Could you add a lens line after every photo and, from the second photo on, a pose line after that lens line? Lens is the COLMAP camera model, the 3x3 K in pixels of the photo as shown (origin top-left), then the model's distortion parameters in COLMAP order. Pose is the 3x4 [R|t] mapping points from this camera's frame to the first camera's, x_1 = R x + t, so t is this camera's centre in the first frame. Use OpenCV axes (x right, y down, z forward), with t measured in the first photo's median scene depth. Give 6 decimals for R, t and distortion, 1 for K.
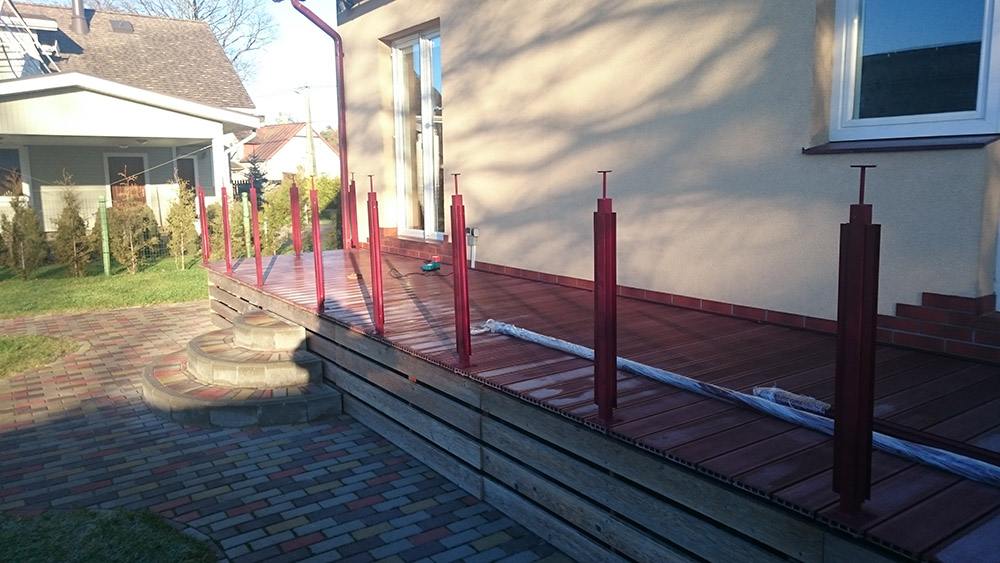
lens RADIAL K [[716.2, 0, 499.7], [0, 716.2, 266.1], [0, 0, 1]] dist [0.005587, -0.004552]
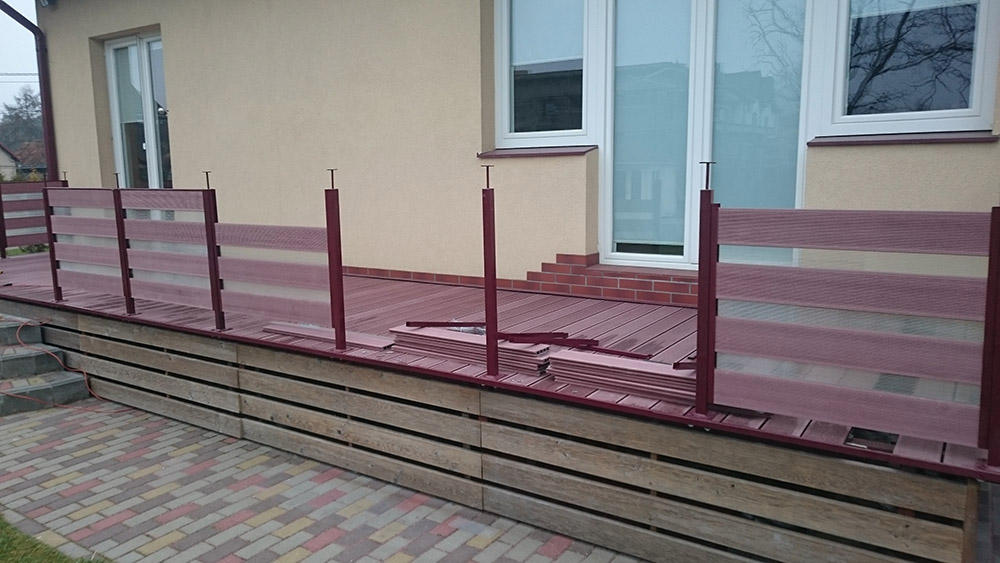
lens RADIAL K [[716.2, 0, 499.7], [0, 716.2, 266.1], [0, 0, 1]] dist [0.005587, -0.004552]
pose [[0.929312, -0.045467, 0.366486, -0.050370], [0.044988, 0.998939, 0.009854, 0.041273], [-0.366545, 0.007330, 0.930371, -0.301077]]
